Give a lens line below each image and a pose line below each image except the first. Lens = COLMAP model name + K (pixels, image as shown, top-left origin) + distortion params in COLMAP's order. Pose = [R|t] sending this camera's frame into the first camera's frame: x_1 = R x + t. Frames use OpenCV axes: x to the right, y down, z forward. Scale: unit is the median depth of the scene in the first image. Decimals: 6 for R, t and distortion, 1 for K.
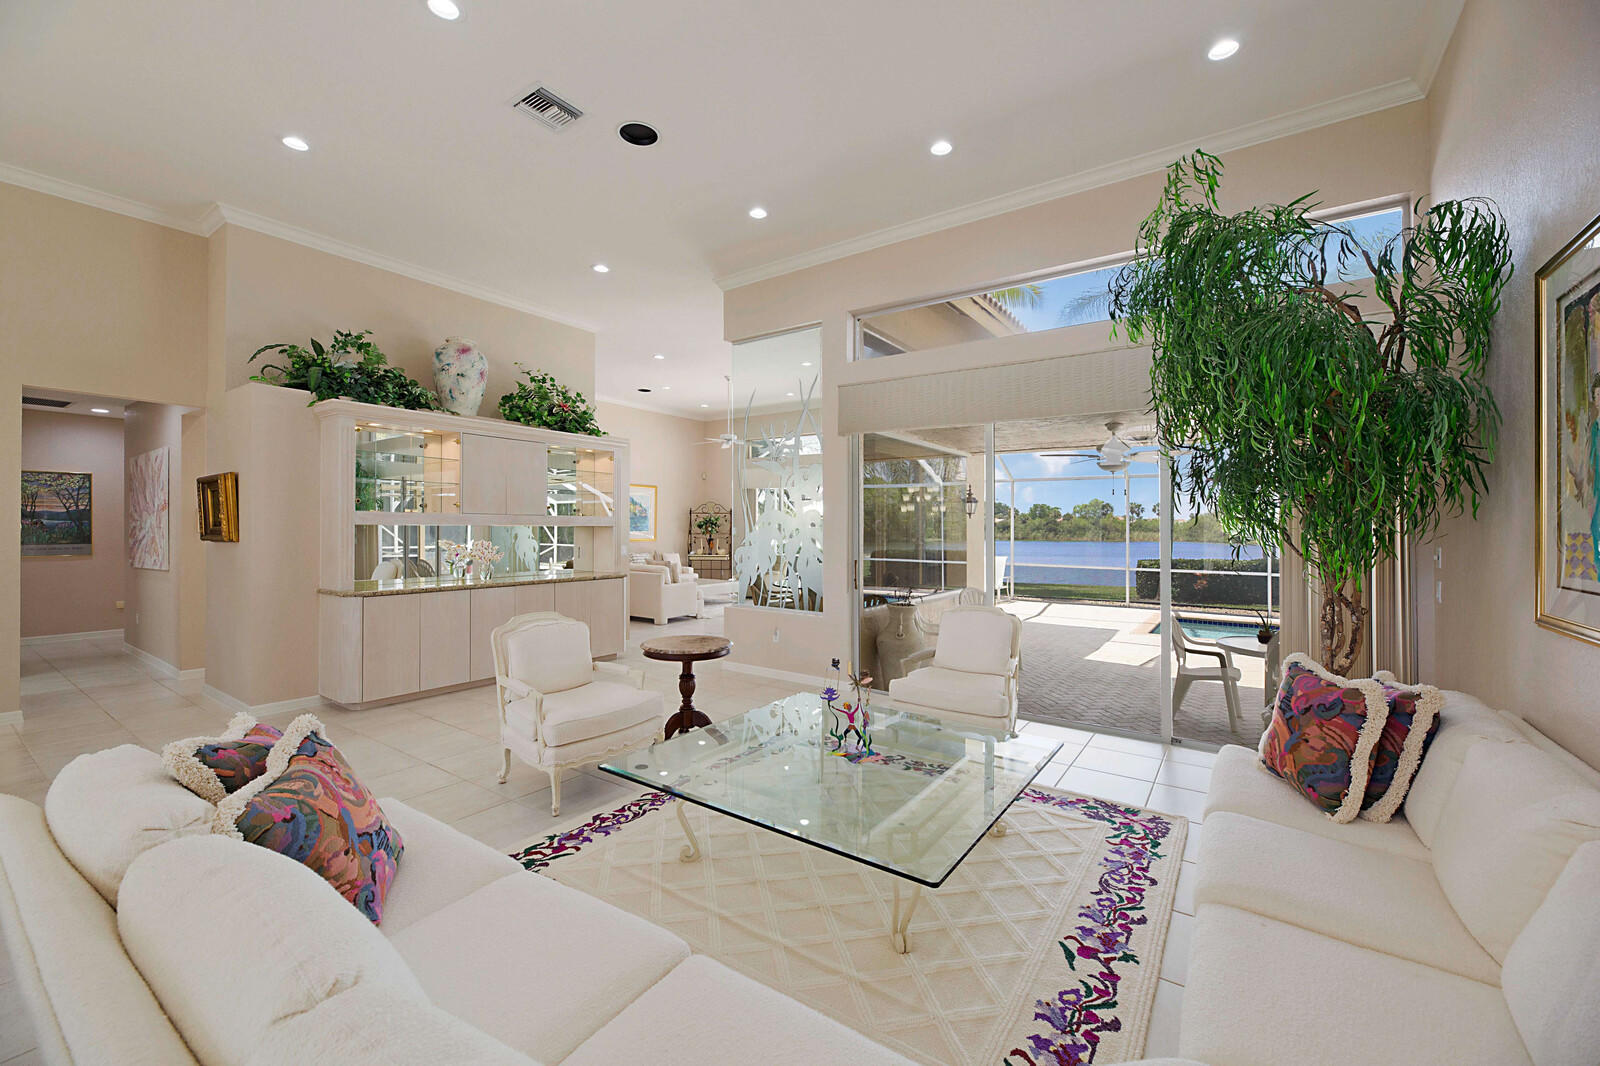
lens RADIAL K [[643.1, 0, 798.5], [0, 643.1, 523.6], [0, 0, 1]] dist [0.003628, -0.004430]
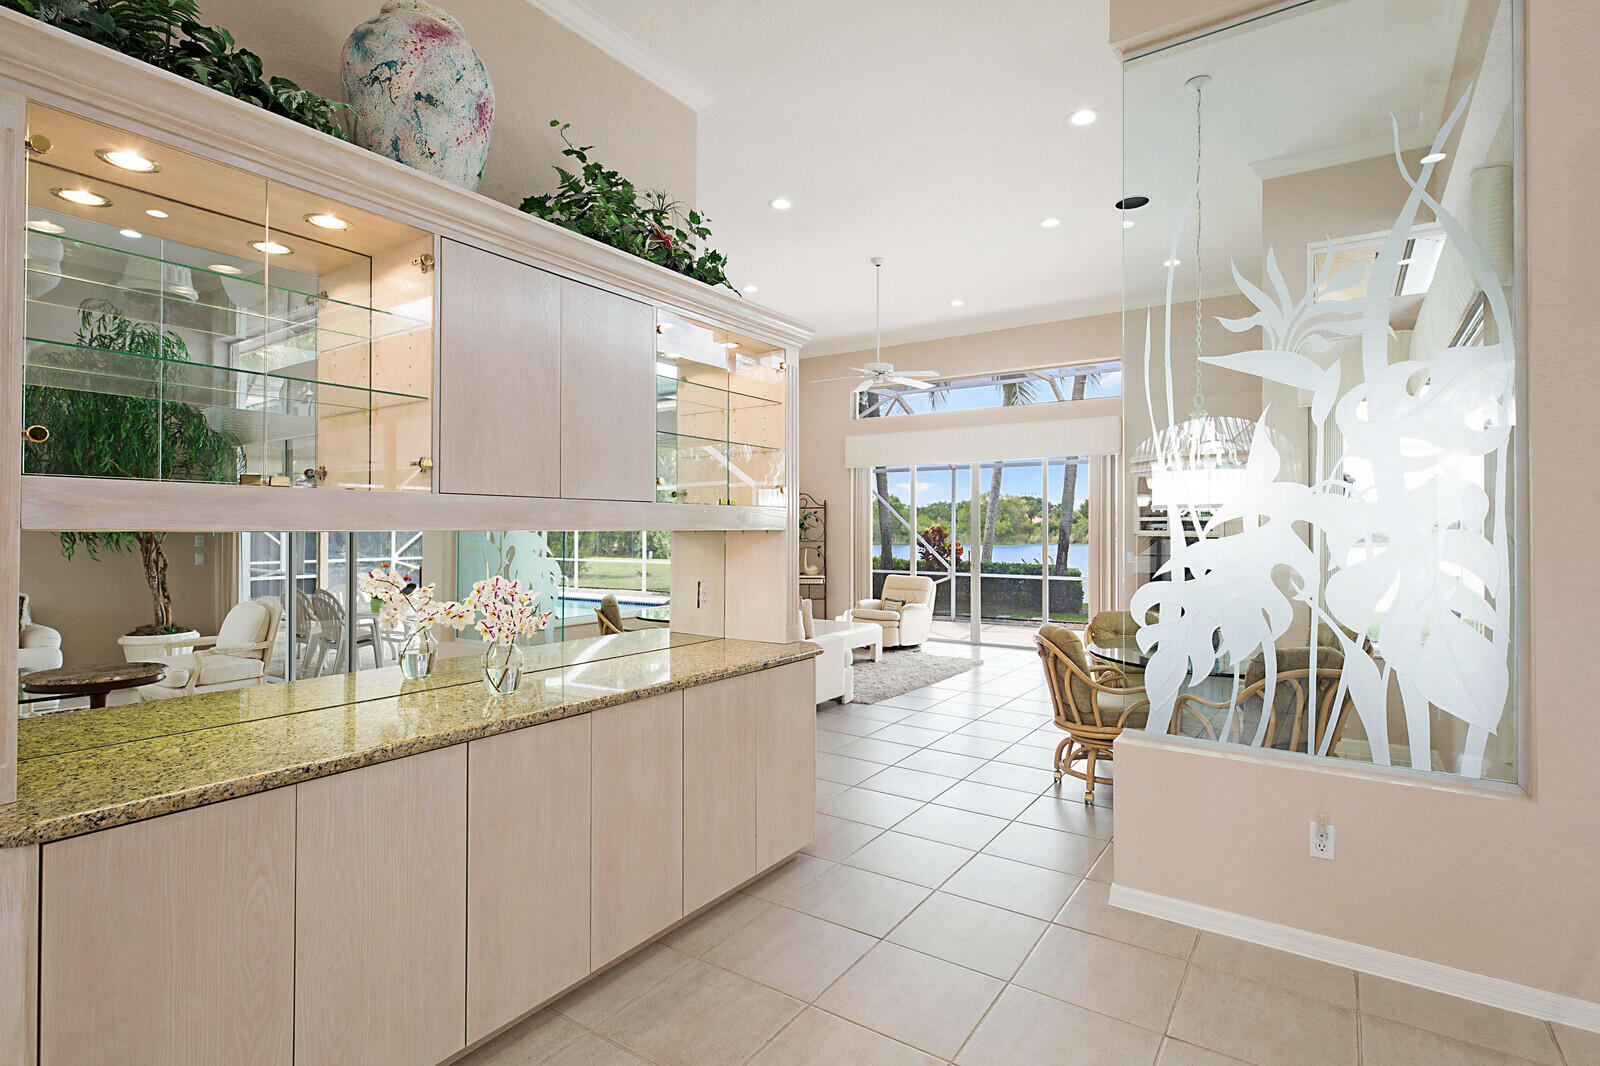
lens RADIAL K [[789.4, 0, 800.1], [0, 789.4, 523.6], [0, 0, 1]] dist [0.006929, 0.000286]
pose [[0.999922, -0.005363, 0.011264, -0.149584], [0.005386, 0.999984, -0.001945, 0.000326], [-0.011254, 0.002006, 0.999935, 0.259438]]
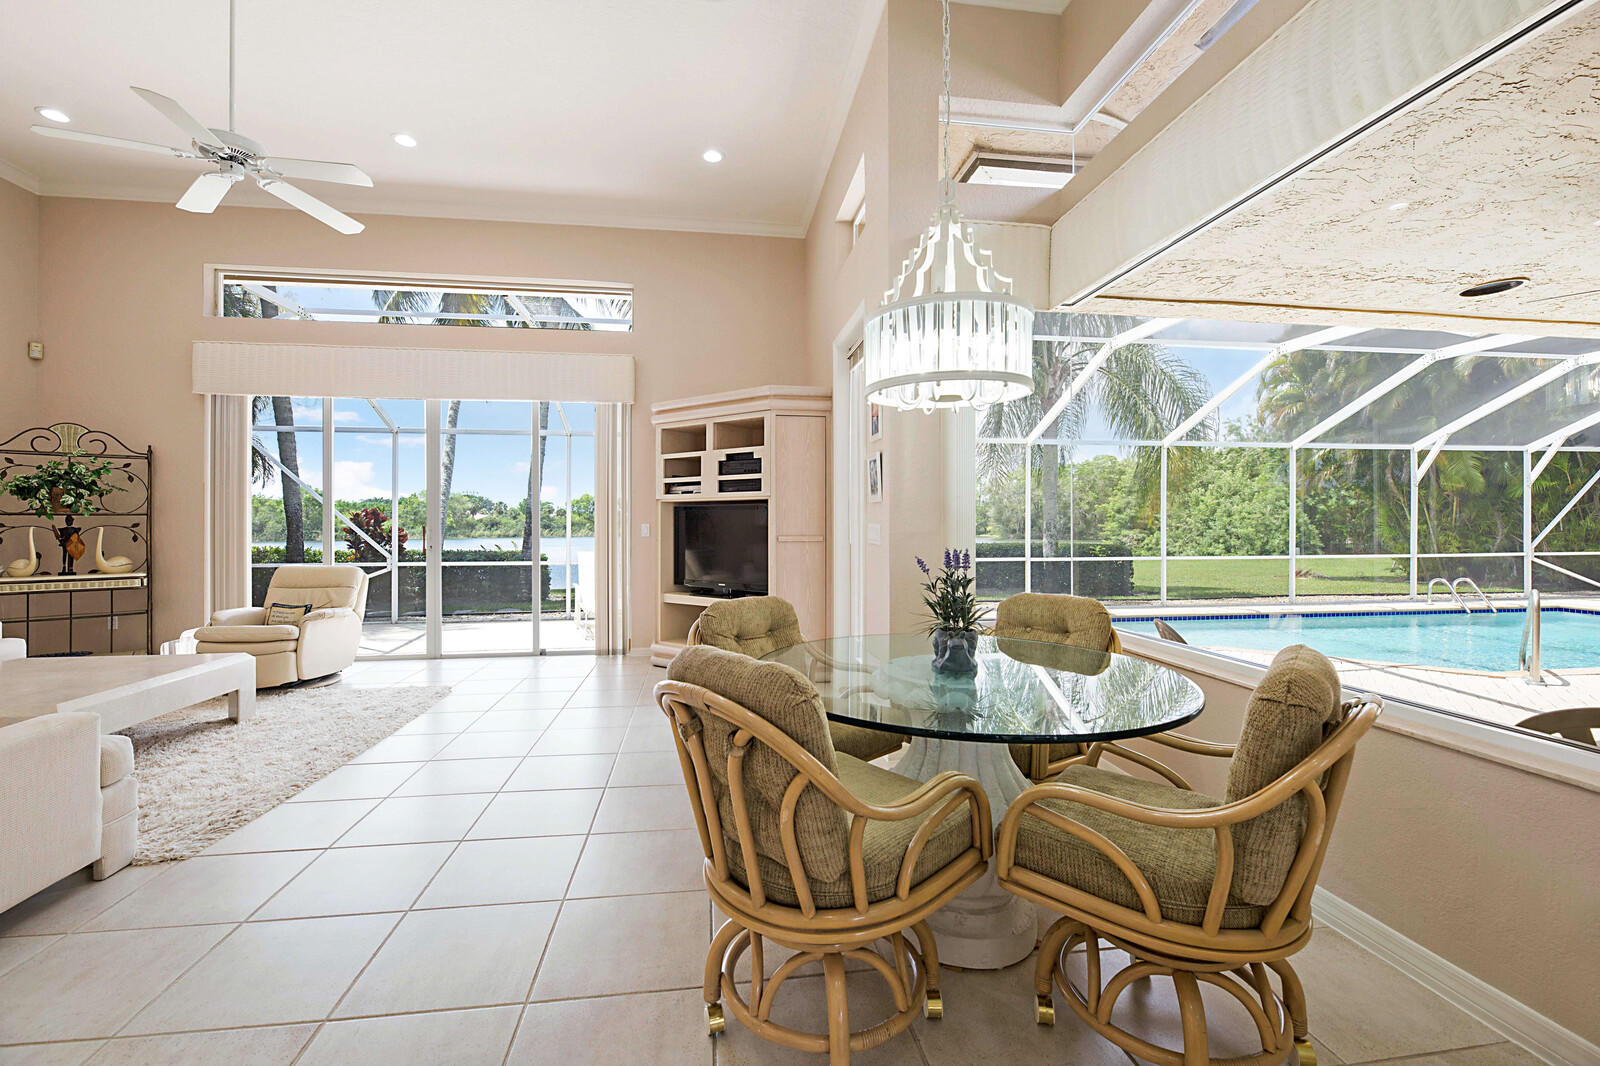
lens RADIAL K [[671.6, 0, 799.0], [0, 671.6, 523.7], [0, 0, 1]] dist [0.000551, -0.001005]
pose [[0.732183, -0.007508, 0.681067, -0.103058], [0.004558, 0.999971, 0.006123, 0.022182], [-0.681093, -0.001379, 0.732196, 0.507124]]
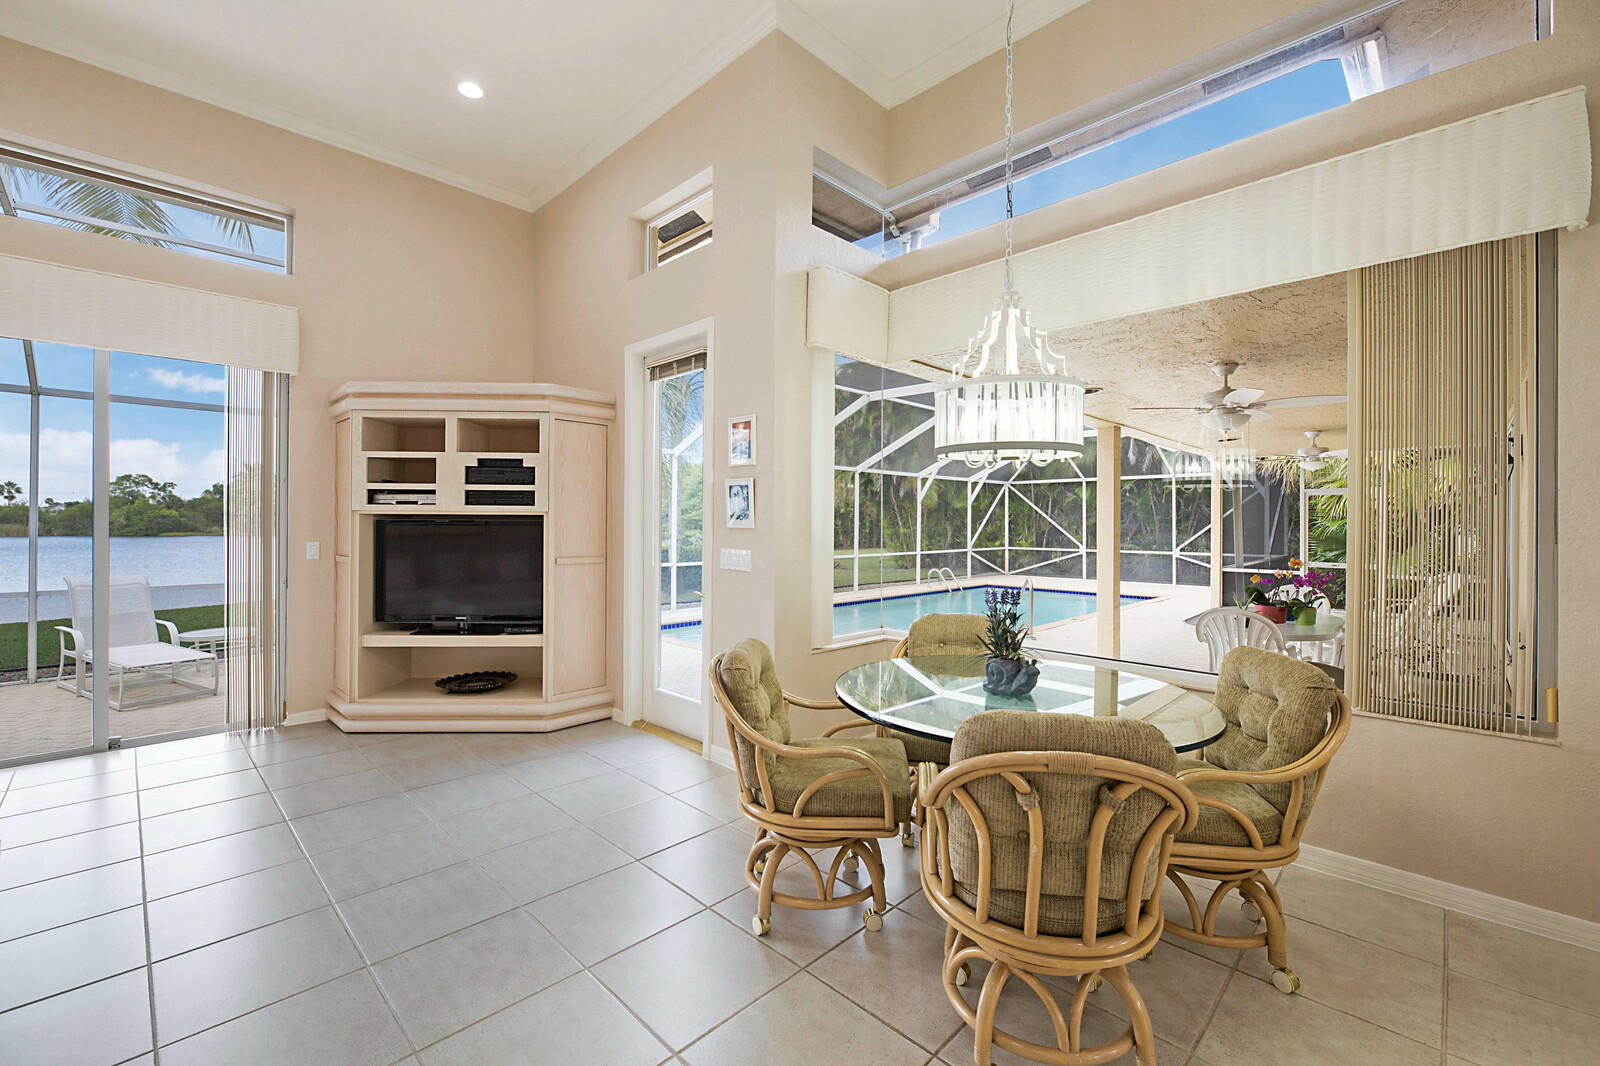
lens RADIAL K [[666.0, 0, 799.1], [0, 666.0, 523.6], [0, 0, 1]] dist [-0.001532, -0.000392]
pose [[0.167501, -0.007091, 0.985846, -0.155116], [-0.007296, 0.999938, 0.008432, 0.010923], [-0.985845, -0.008605, 0.167439, 0.619459]]
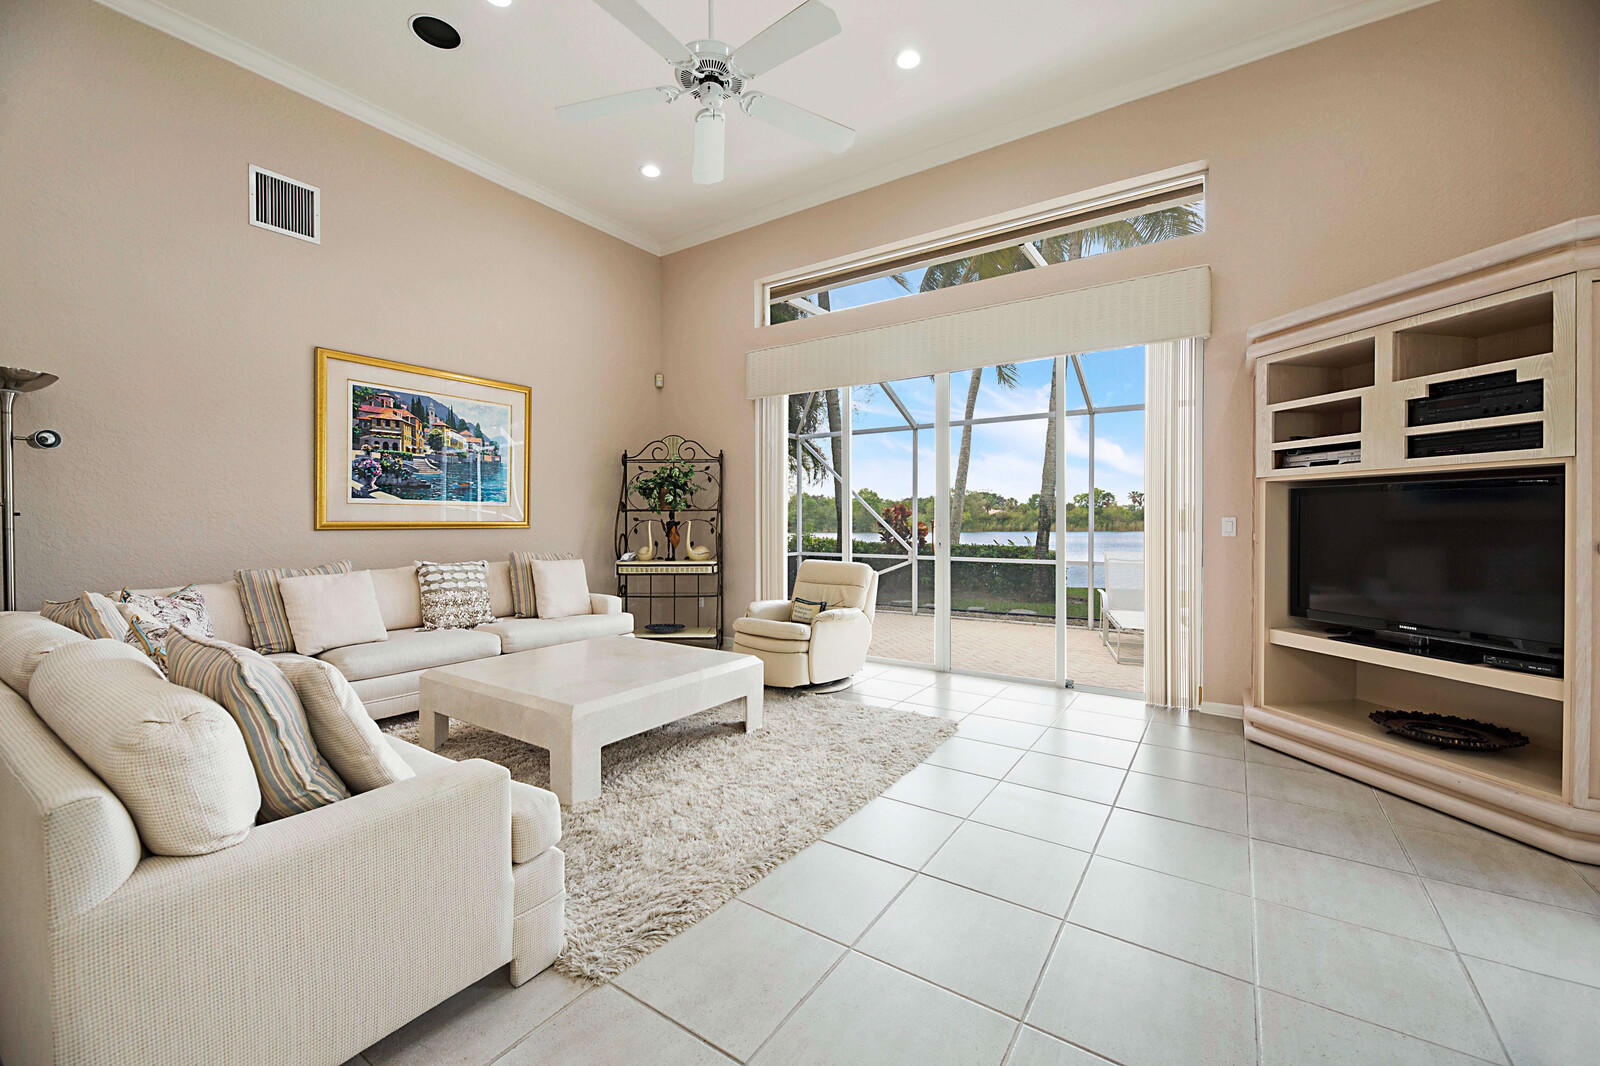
lens RADIAL K [[643.1, 0, 798.5], [0, 643.1, 523.6], [0, 0, 1]] dist [0.003628, -0.004430]
pose [[0.999895, -0.008944, 0.011402, -0.064430], [0.008841, 0.999920, 0.009058, 0.023122], [-0.011483, -0.008957, 0.999894, 0.627066]]
